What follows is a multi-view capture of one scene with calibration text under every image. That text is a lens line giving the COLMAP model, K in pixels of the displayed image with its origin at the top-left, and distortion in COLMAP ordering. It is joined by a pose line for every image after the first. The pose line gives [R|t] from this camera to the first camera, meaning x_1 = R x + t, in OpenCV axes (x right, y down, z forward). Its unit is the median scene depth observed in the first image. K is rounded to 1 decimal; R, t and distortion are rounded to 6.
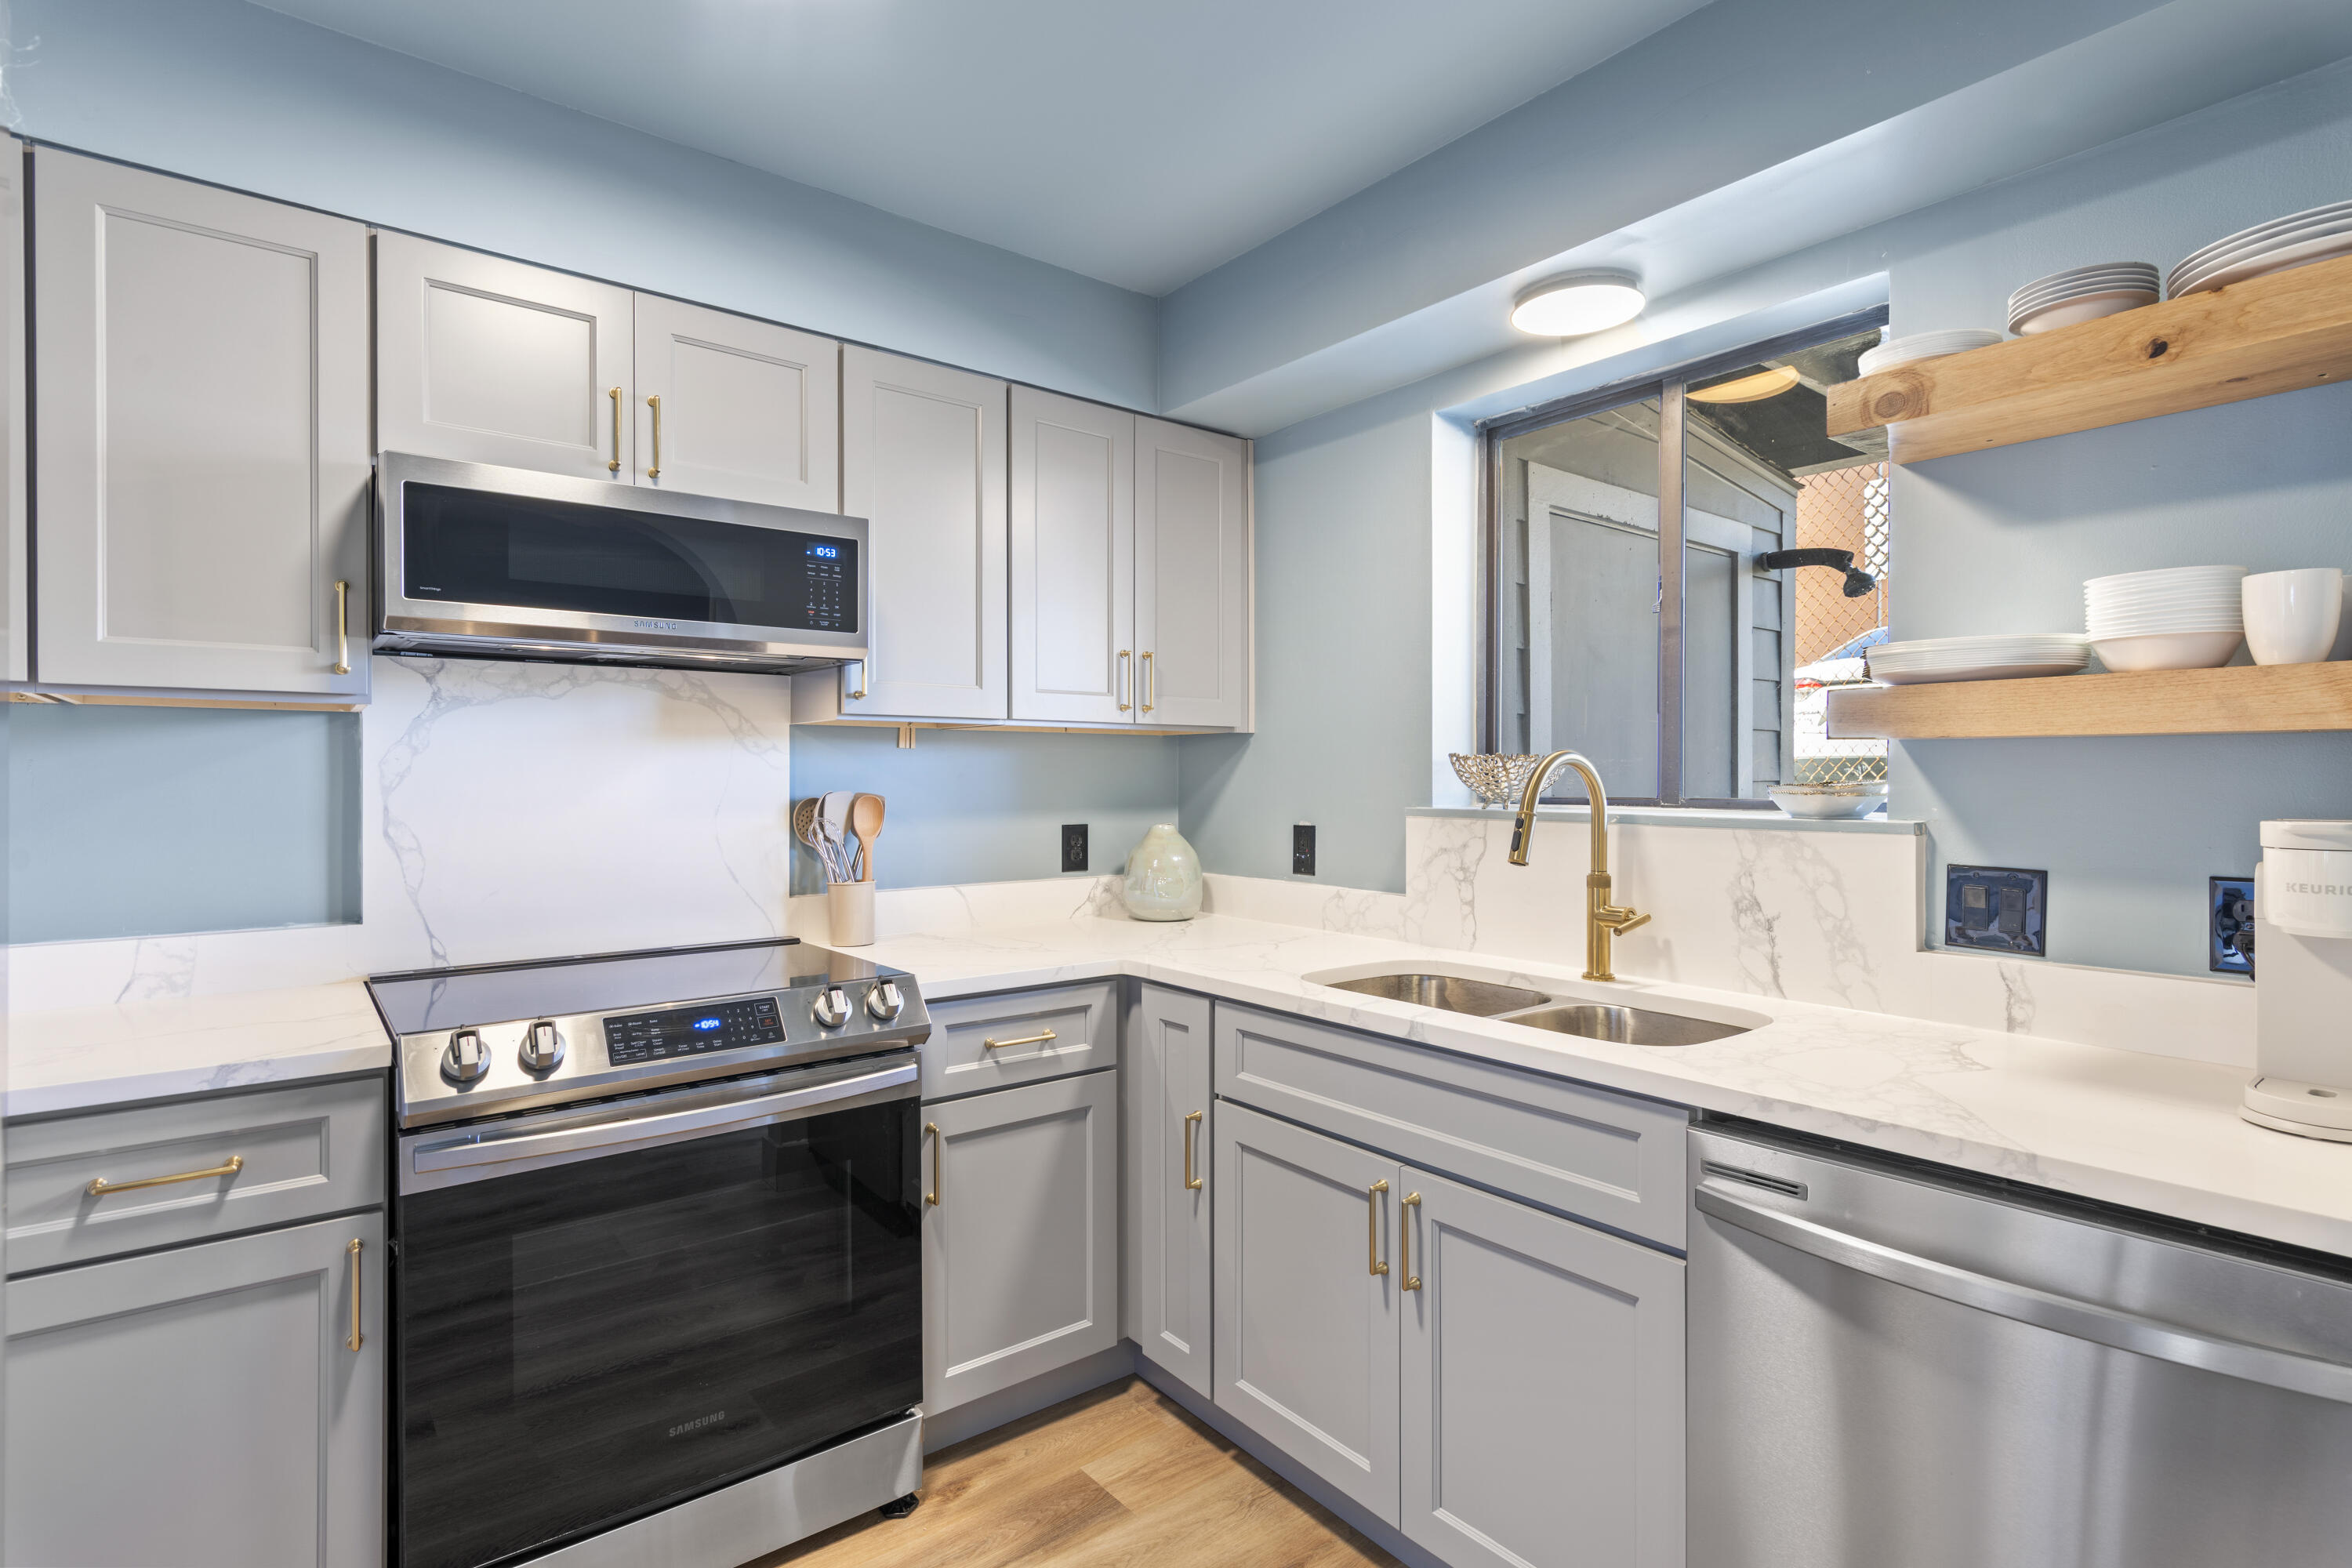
lens RADIAL K [[1144.6, 0, 1181.3], [0, 1144.6, 777.3], [0, 0, 1]] dist [0.003578, 0.000205]
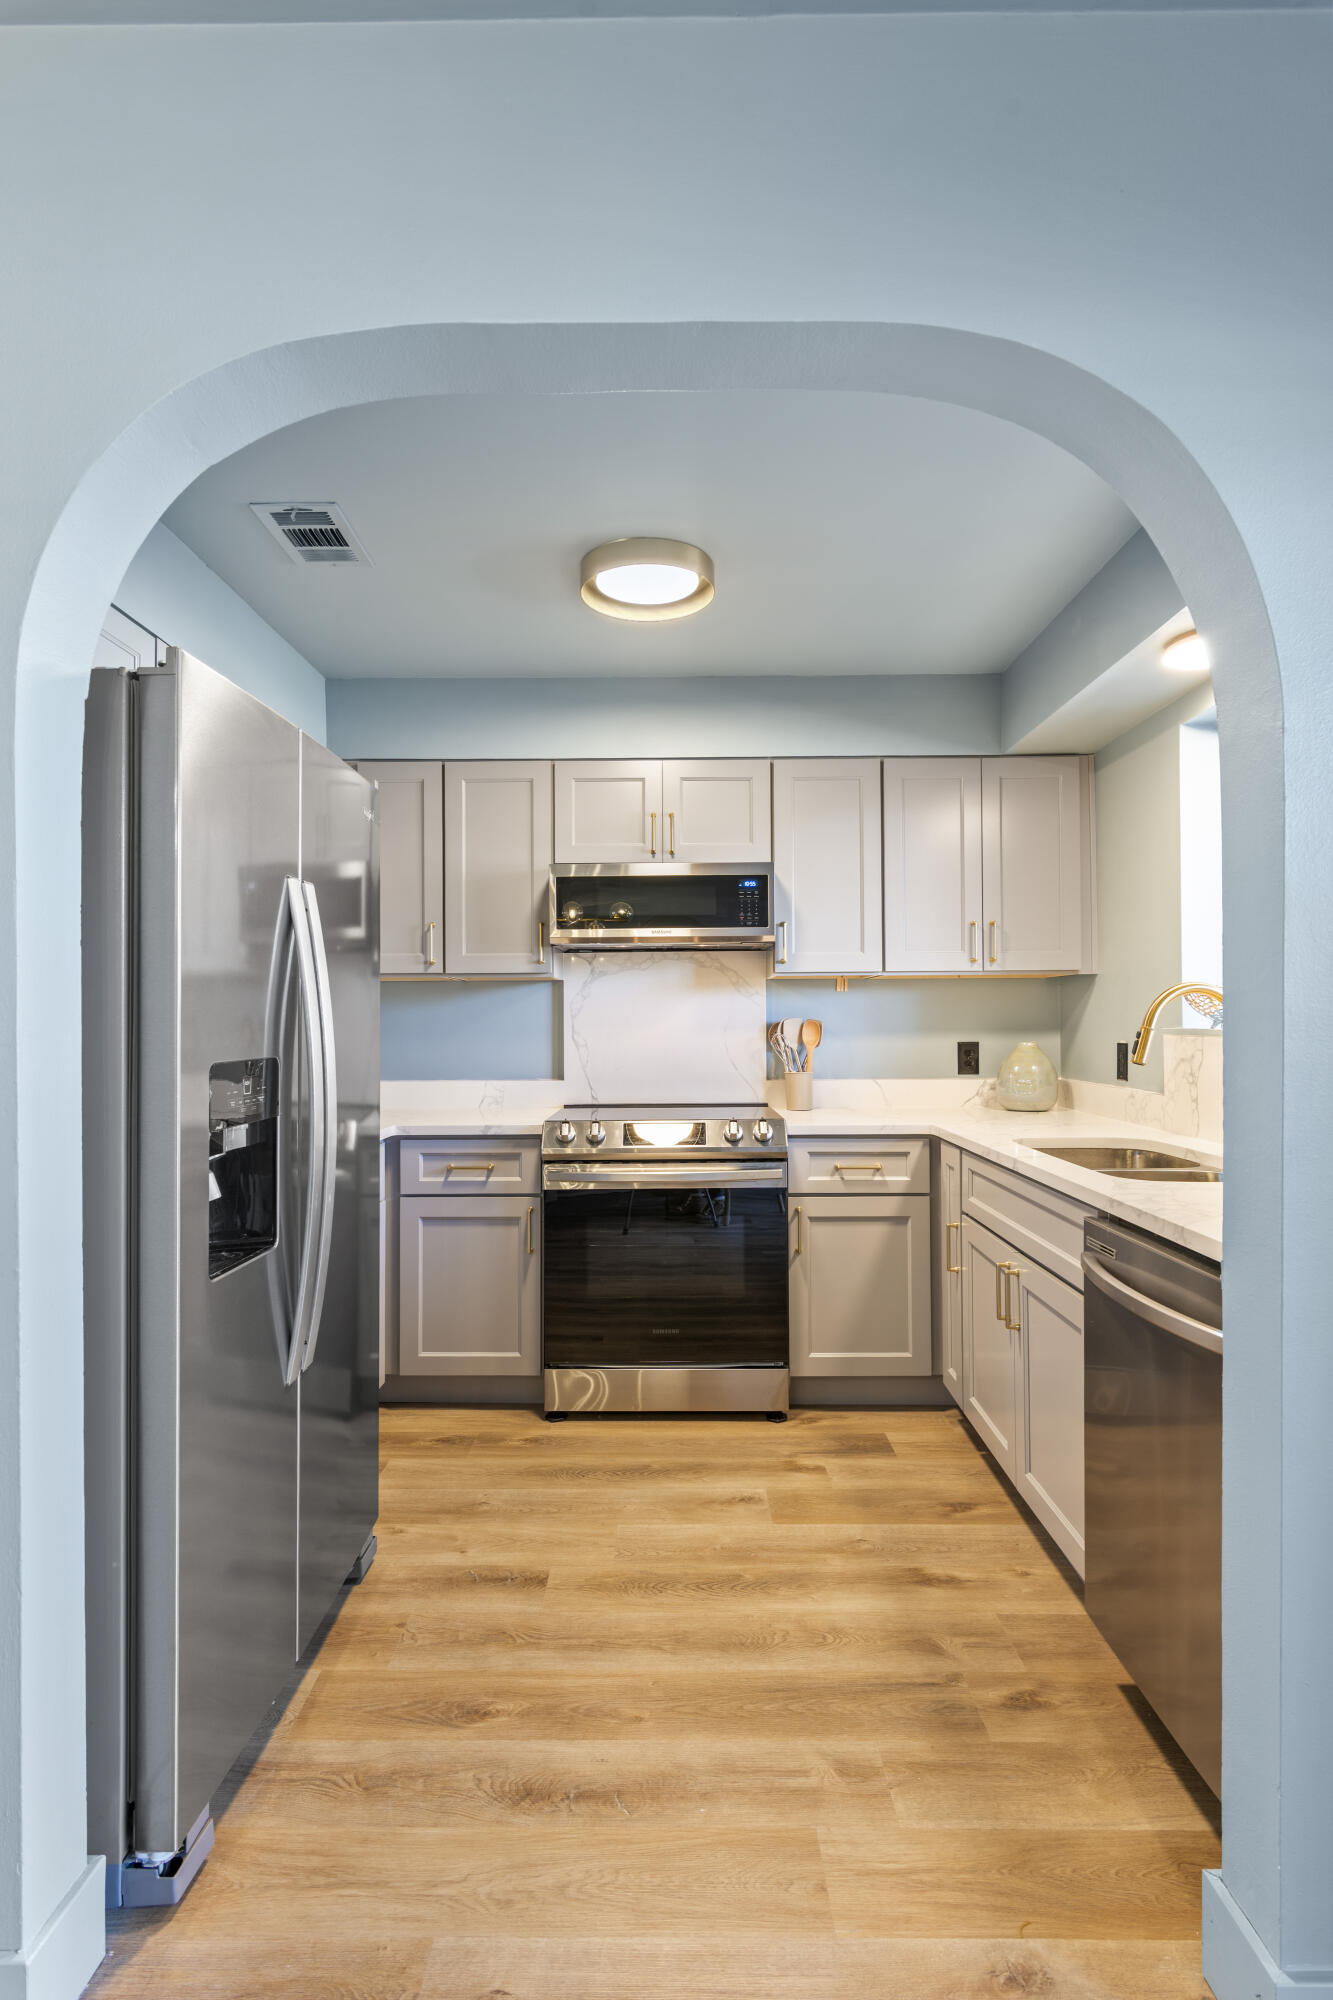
lens RADIAL K [[973.3, 0, 663.3], [0, 973.3, 1008.0], [0, 0, 1]] dist [0.003578, 0.000205]
pose [[0.777611, -0.012185, -0.628627, 0.504804], [0.005357, 0.999904, -0.012755, 0.016405], [0.628723, 0.006551, 0.777602, -0.254744]]
